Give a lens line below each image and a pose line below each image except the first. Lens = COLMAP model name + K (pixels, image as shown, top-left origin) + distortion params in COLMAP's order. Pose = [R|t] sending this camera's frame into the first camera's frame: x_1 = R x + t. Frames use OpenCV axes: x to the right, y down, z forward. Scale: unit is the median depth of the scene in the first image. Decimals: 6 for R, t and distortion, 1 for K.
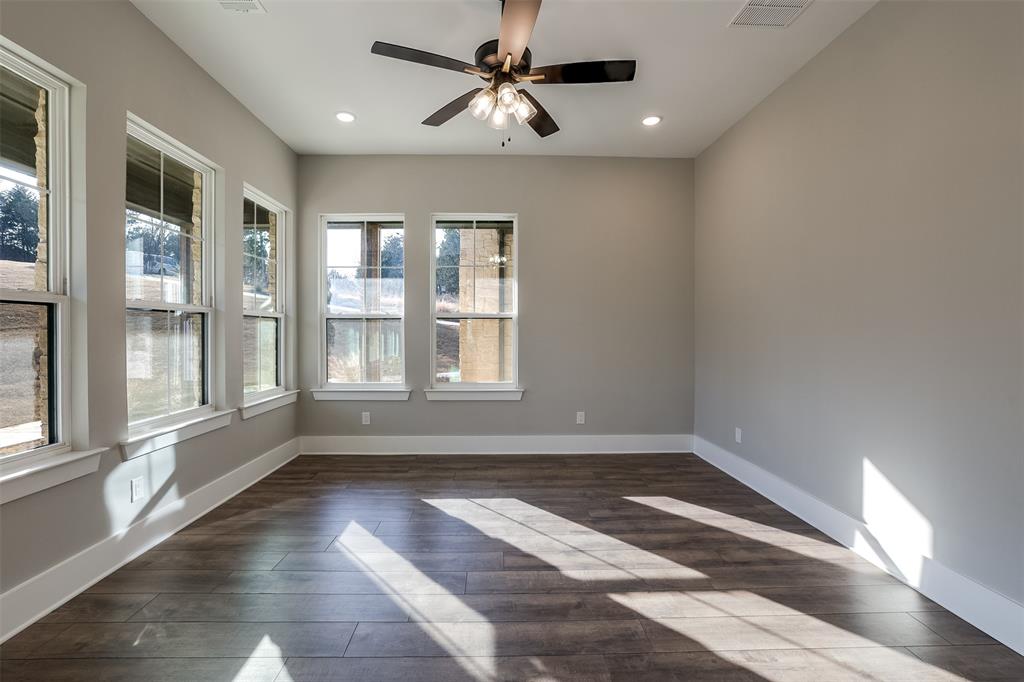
lens RADIAL K [[442.1, 0, 508.2], [0, 442.1, 341.1], [0, 0, 1]] dist [-0.035582, 0.009591]
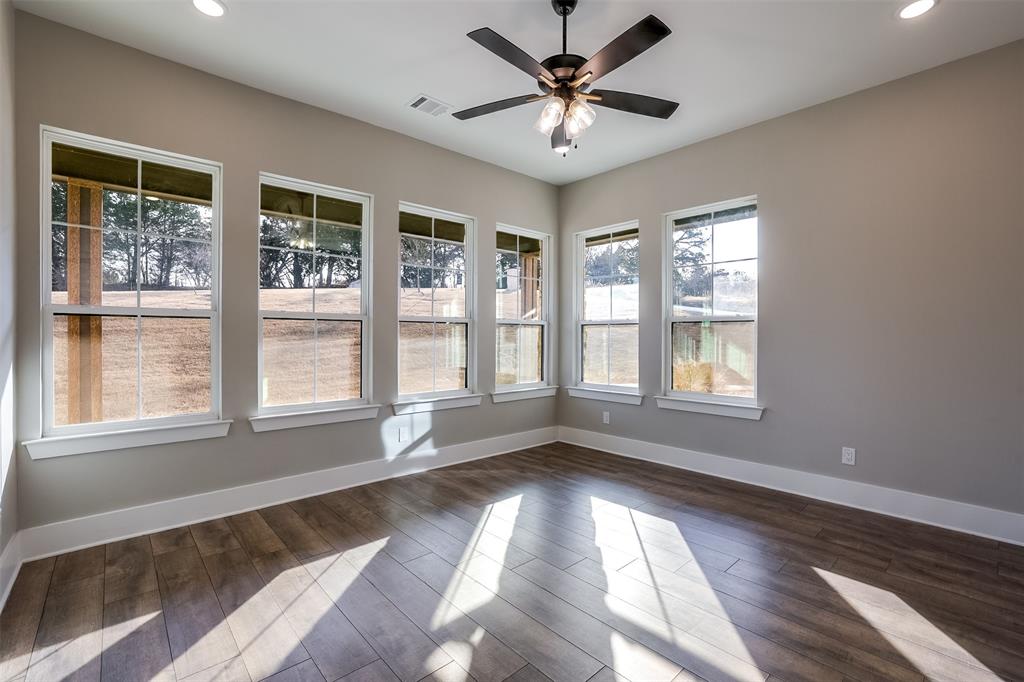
lens RADIAL K [[442.1, 0, 495.1], [0, 442.1, 337.3], [0, 0, 1]] dist [-0.035582, 0.009591]
pose [[0.652480, 0.001031, -0.757805, 0.419022], [-0.016071, 0.999793, -0.012477, -0.001019], [0.757636, 0.020320, 0.652362, 0.132613]]
